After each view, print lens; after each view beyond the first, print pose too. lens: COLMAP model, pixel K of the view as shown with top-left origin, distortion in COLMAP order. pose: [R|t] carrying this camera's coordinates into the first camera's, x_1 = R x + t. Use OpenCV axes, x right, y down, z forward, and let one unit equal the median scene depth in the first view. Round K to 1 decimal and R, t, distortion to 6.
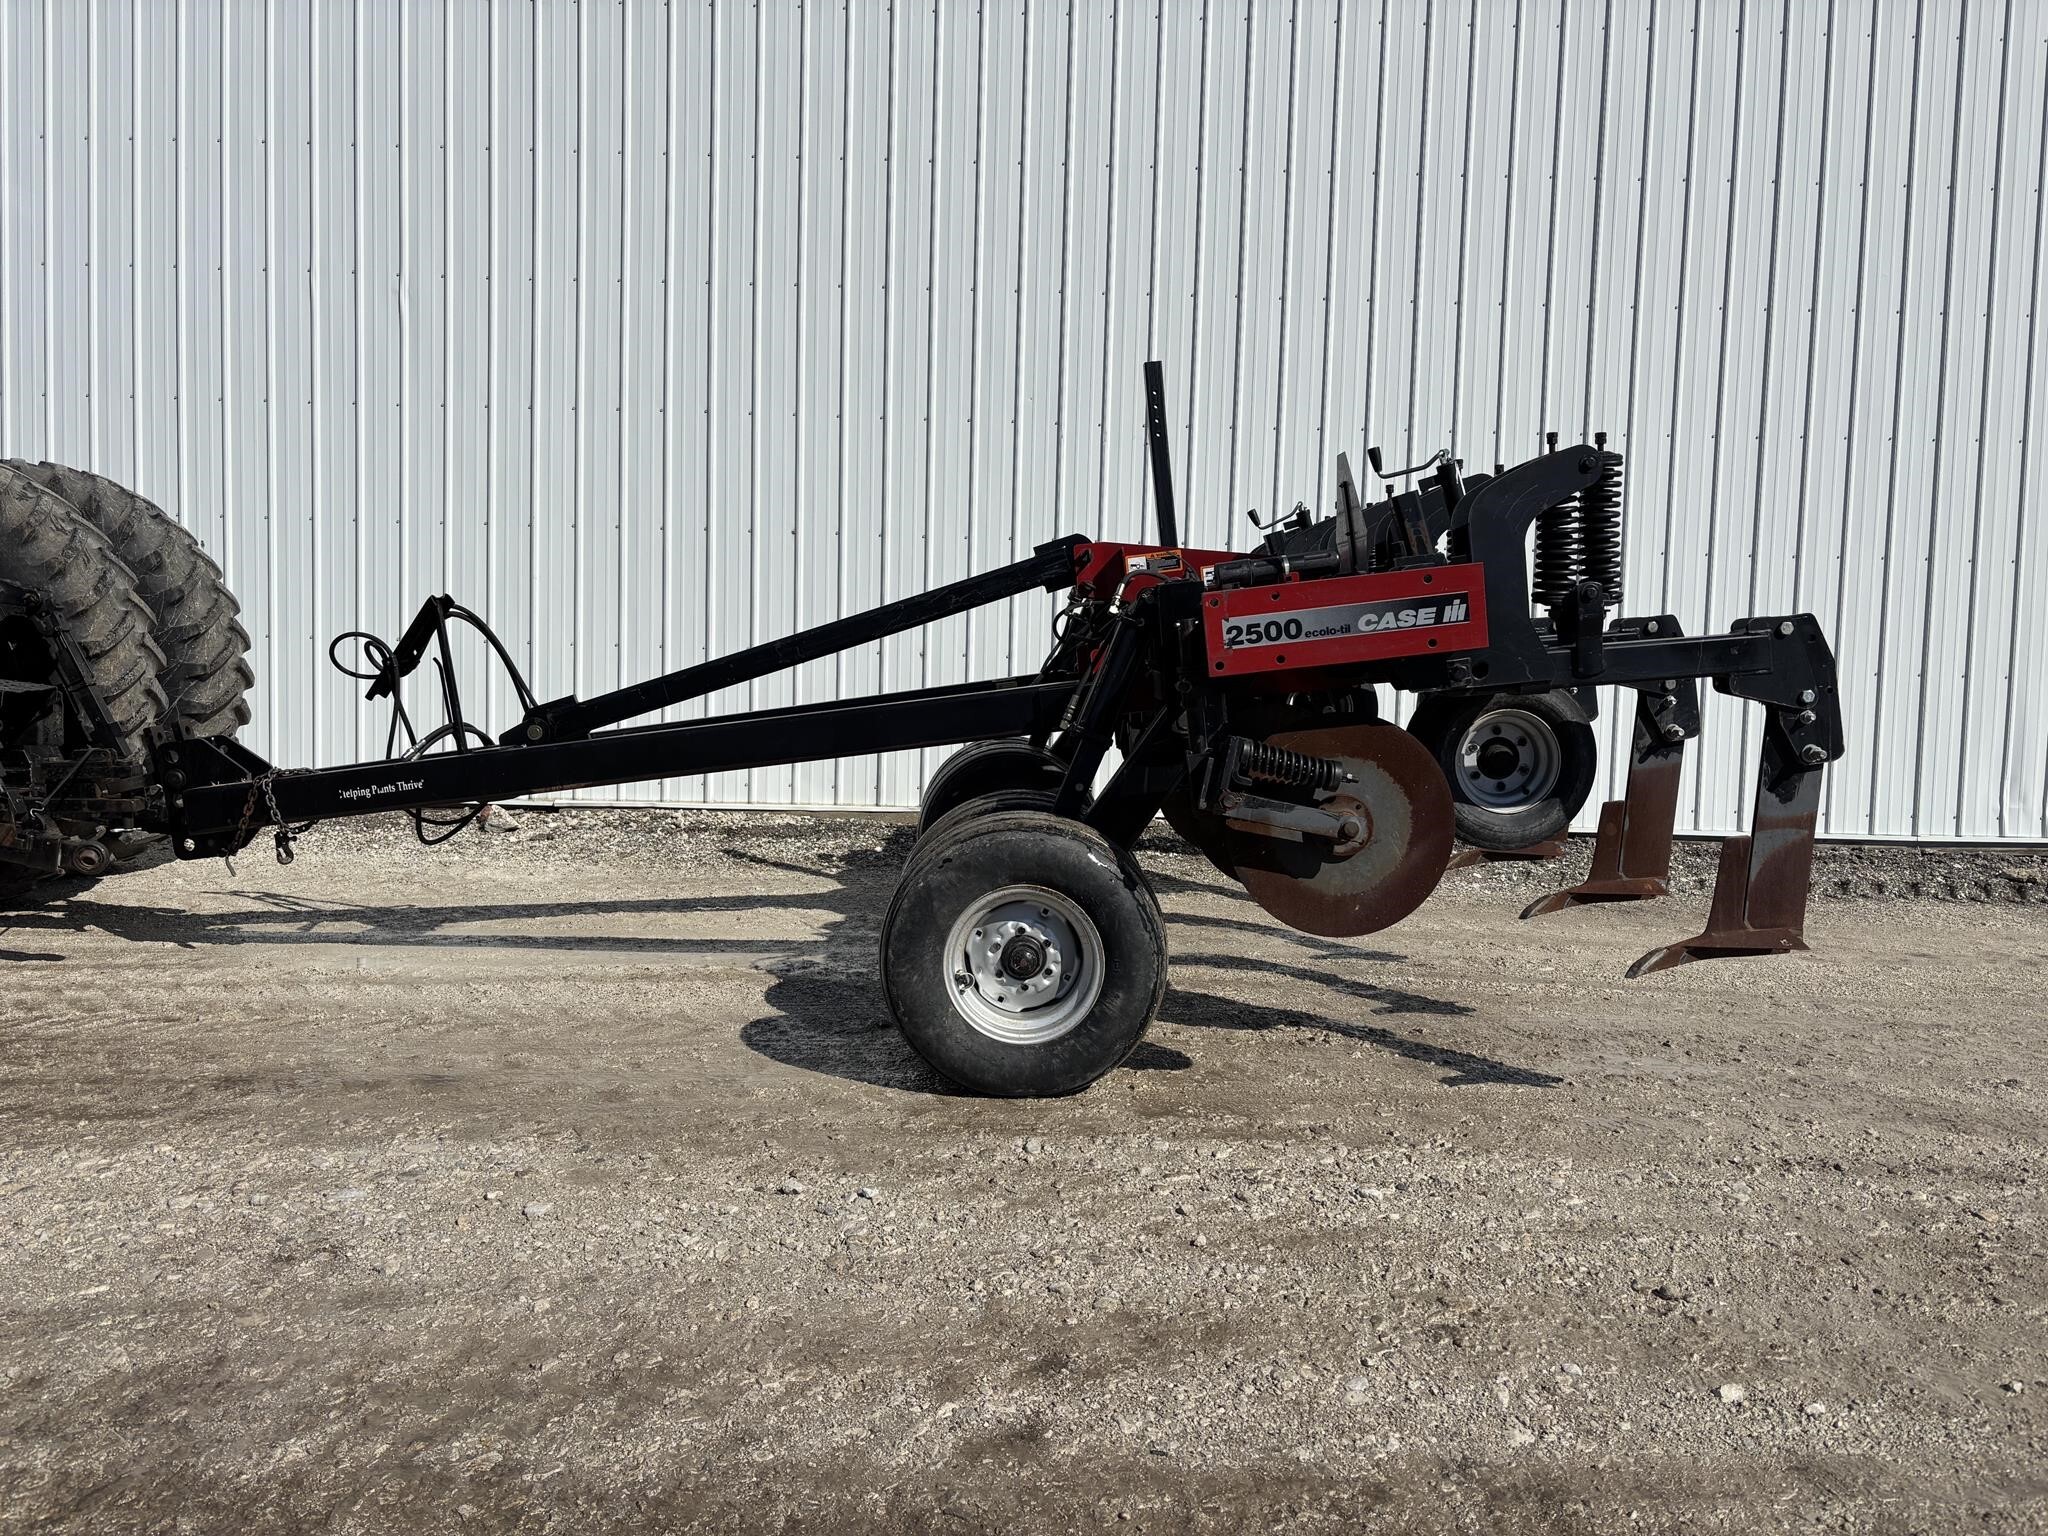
lens RADIAL K [[1547.6, 0, 1013.1], [0, 1547.6, 750.1], [0, 0, 1]] dist [0.052229, -0.066491]
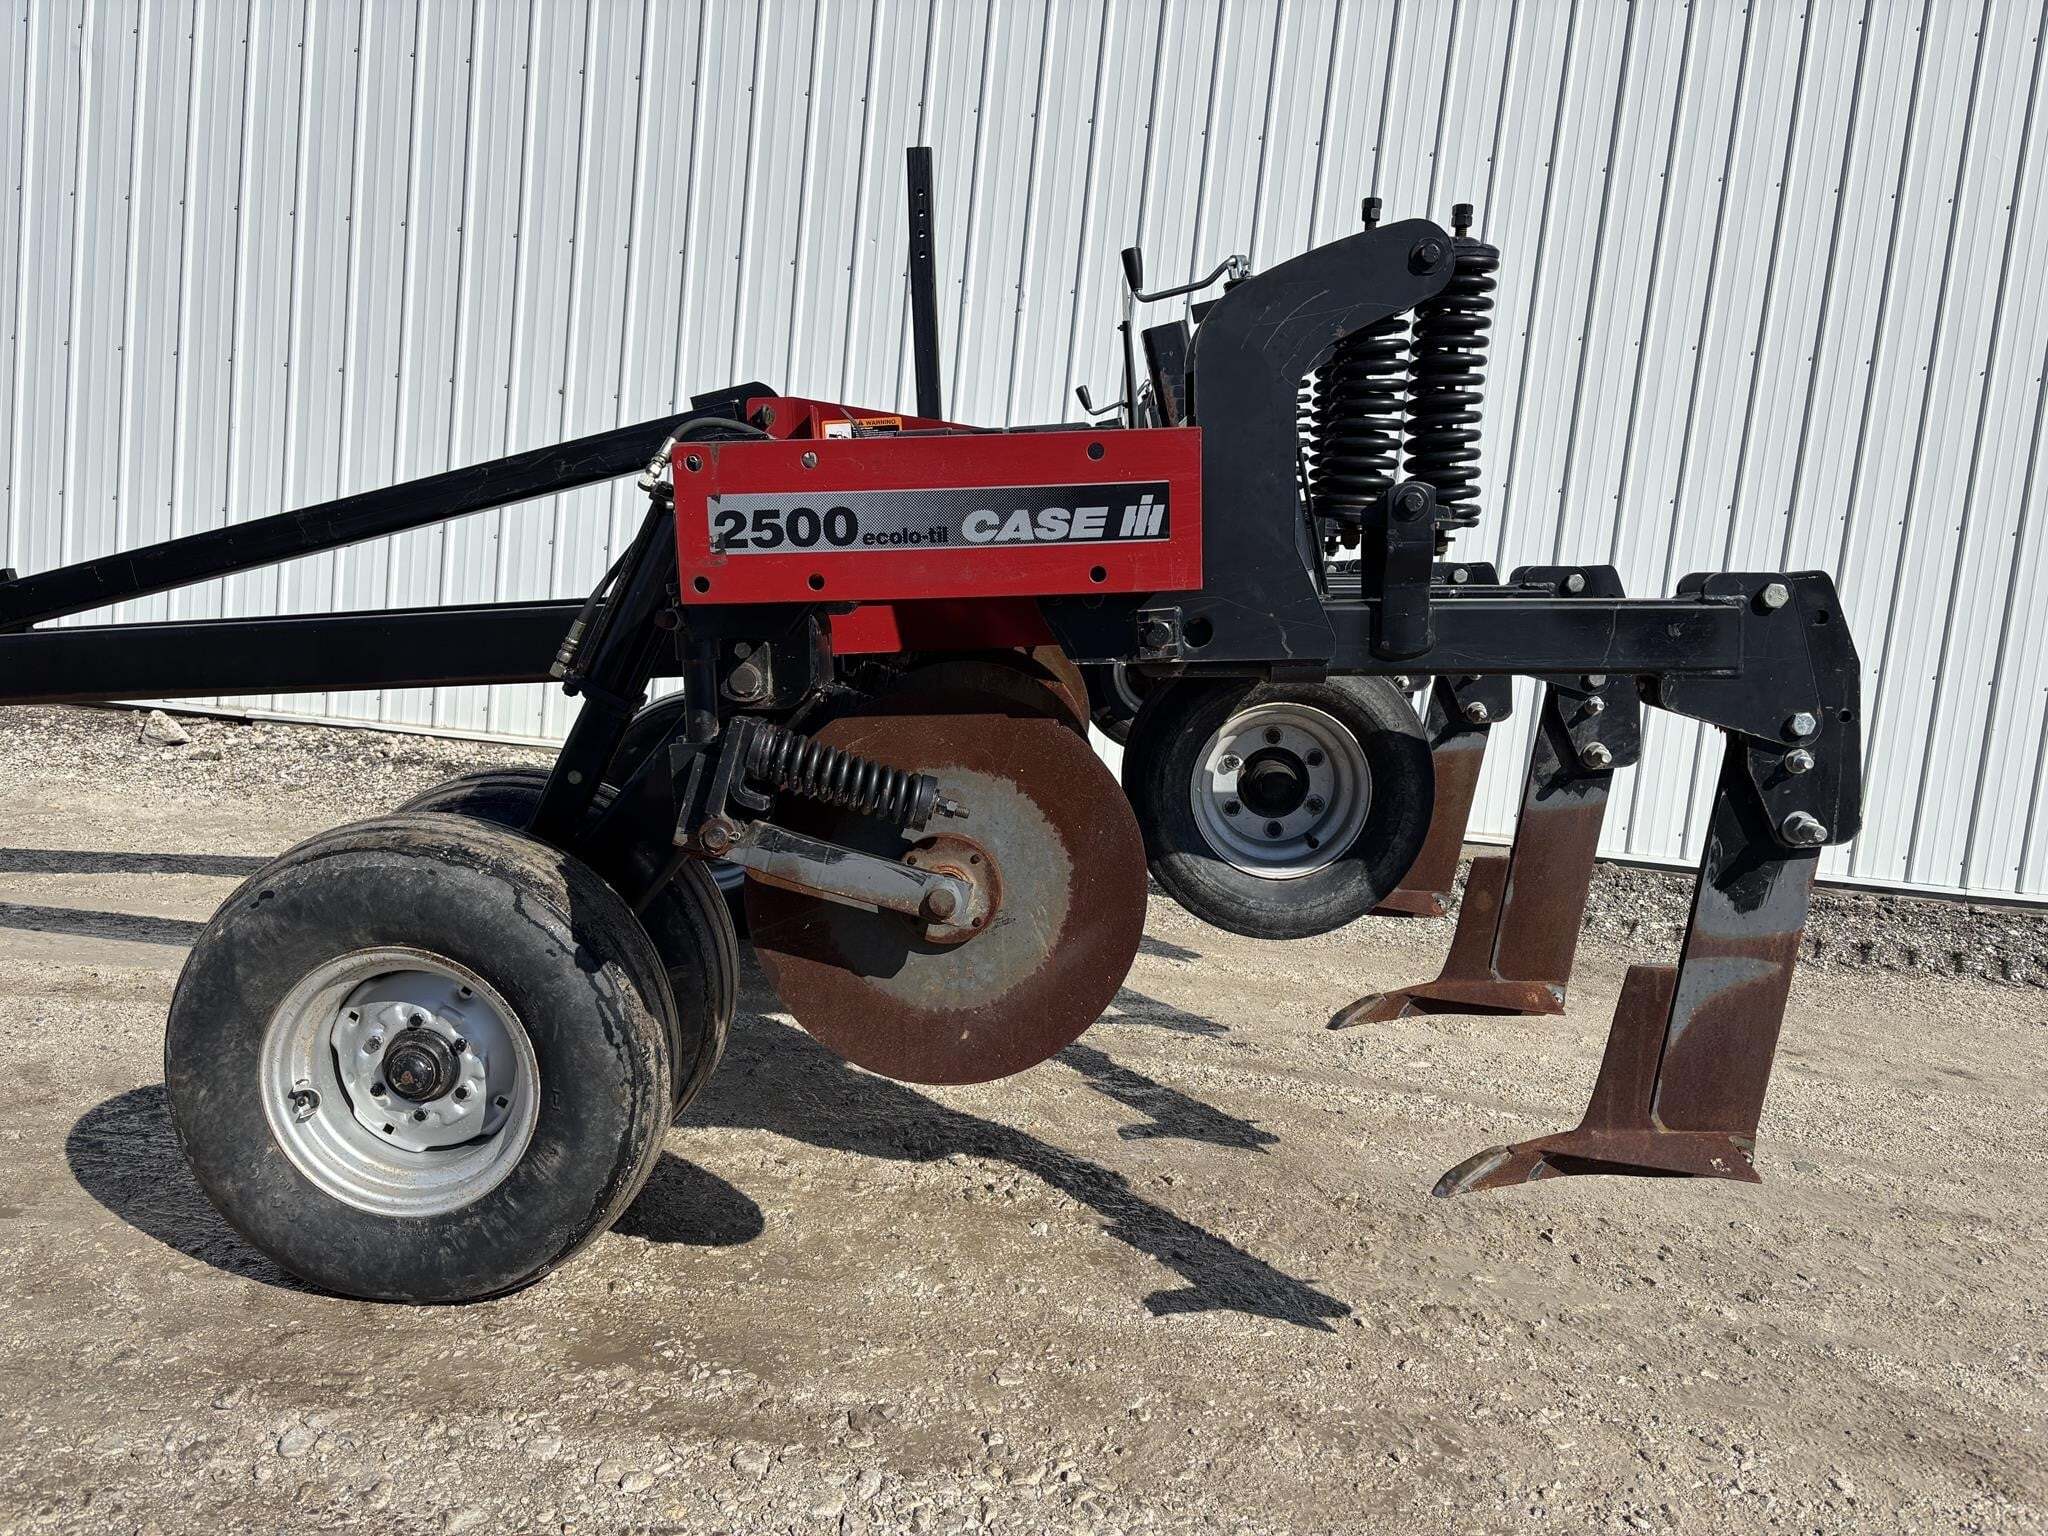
lens RADIAL K [[1547.6, 0, 1016.7], [0, 1547.6, 750.5], [0, 0, 1]] dist [0.052229, -0.066491]
pose [[0.996866, 0.076357, -0.020689, 0.232880], [-0.075321, 0.996054, 0.046930, -0.028192], [0.024191, -0.045224, 0.998684, 0.422813]]
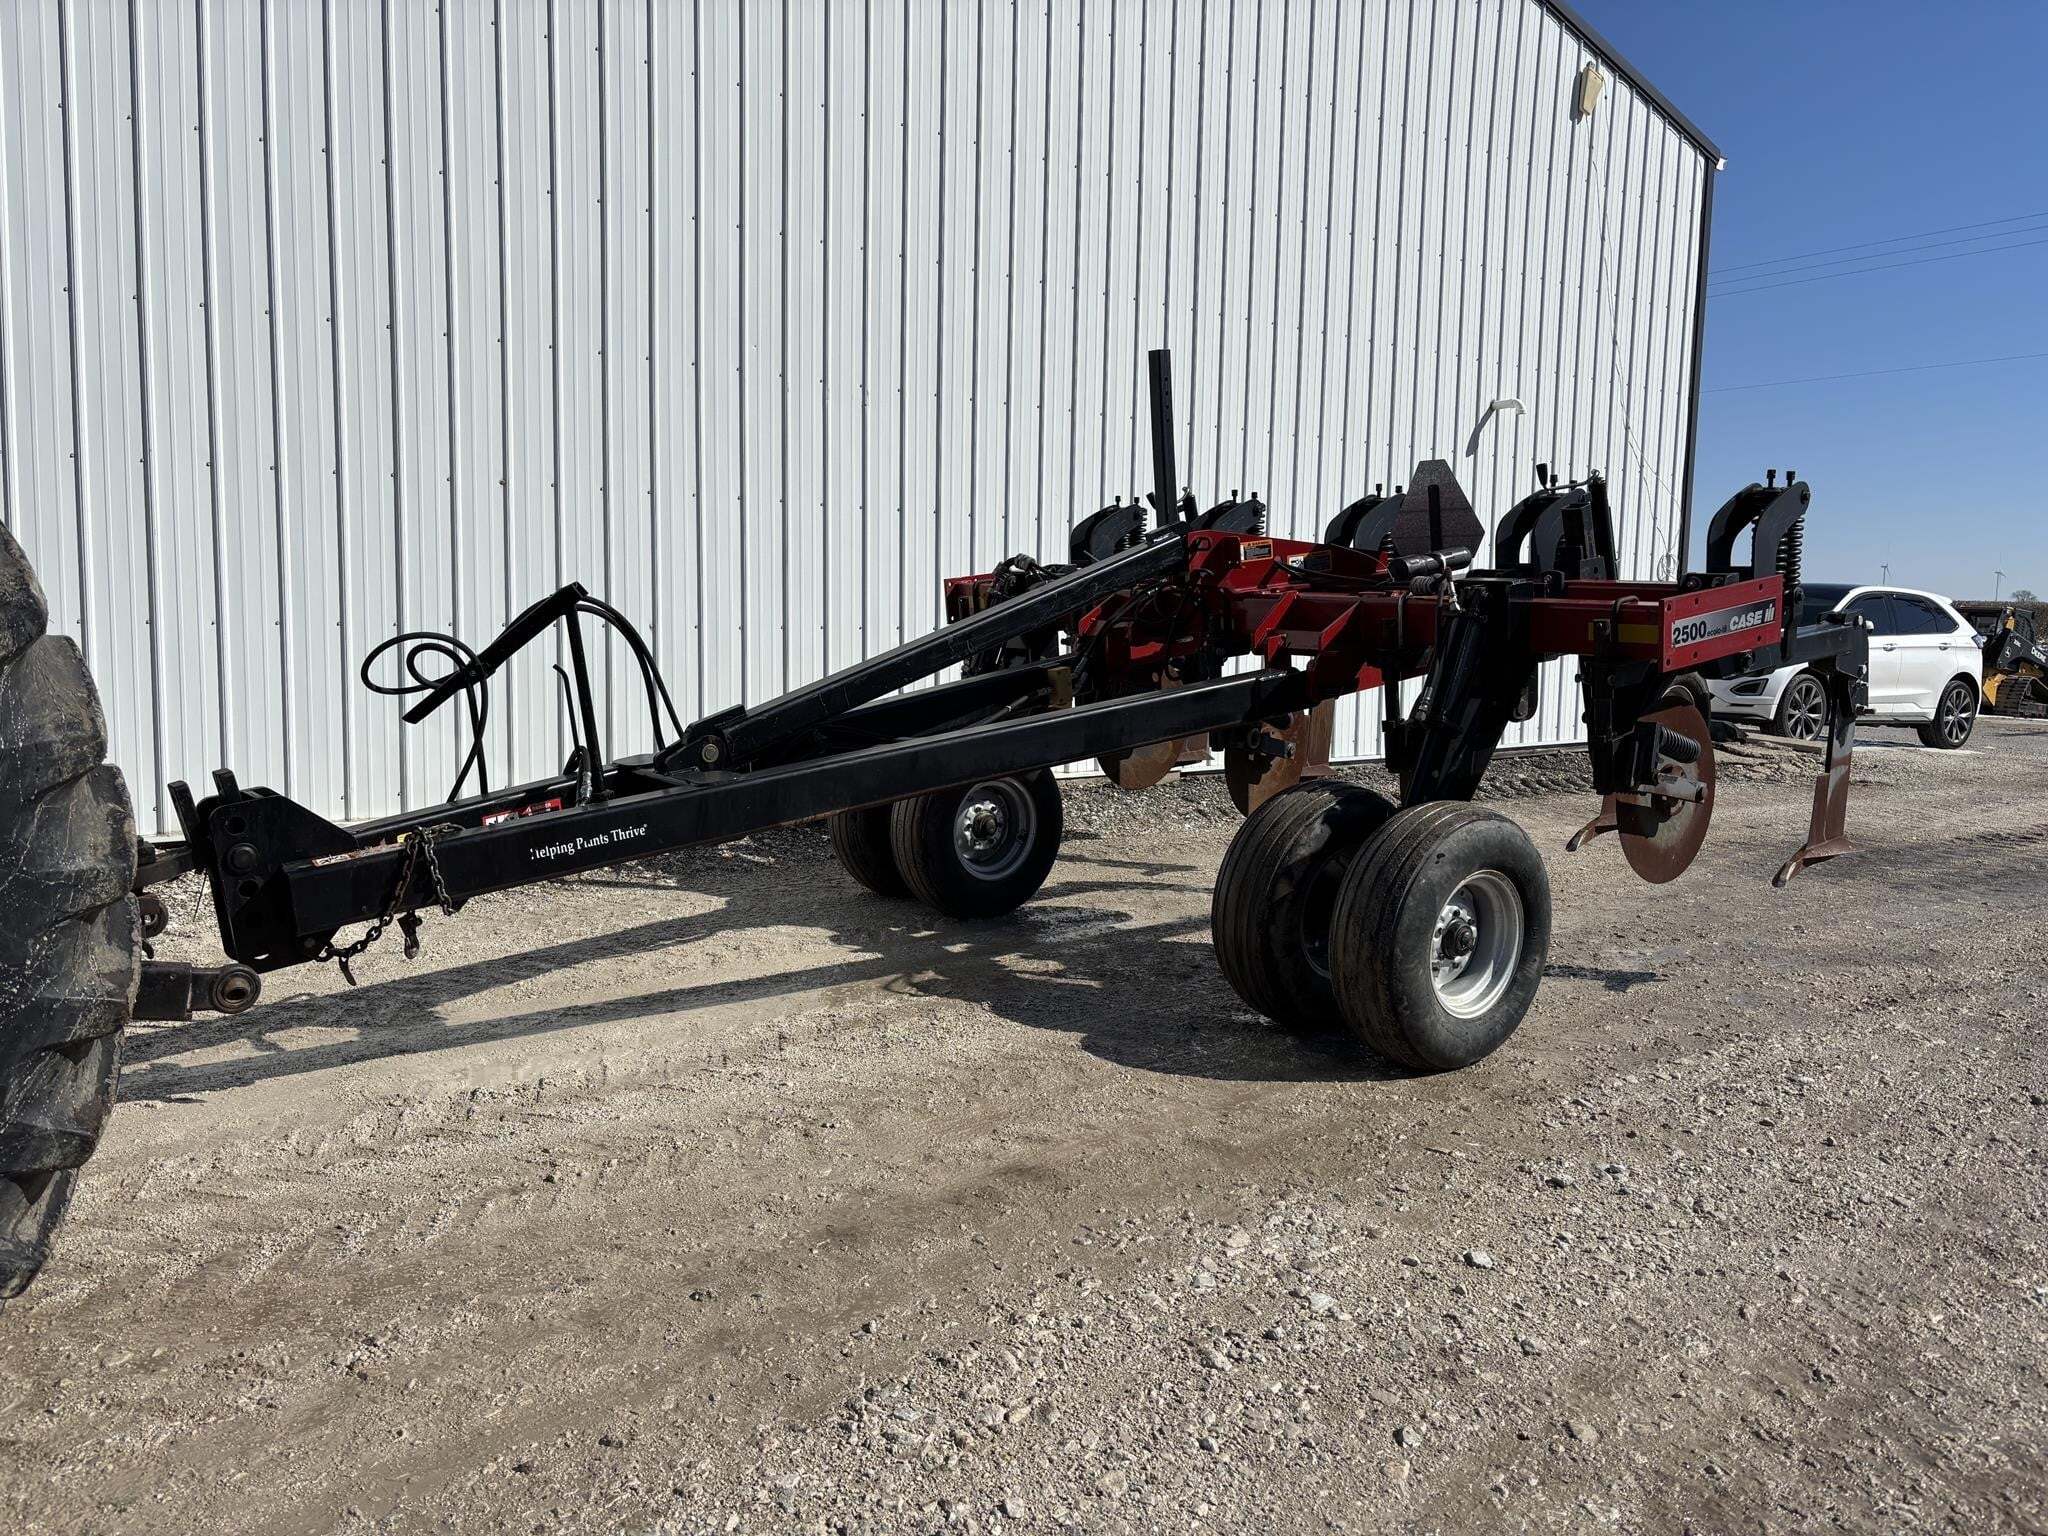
lens RADIAL K [[1547.6, 0, 1009.8], [0, 1547.6, 758.5], [0, 0, 1]] dist [0.052229, -0.066491]
pose [[0.795793, -0.070765, 0.601419, -0.870617], [0.040542, 0.997146, 0.063683, -0.069931], [-0.604209, -0.026296, 0.796392, 0.333567]]
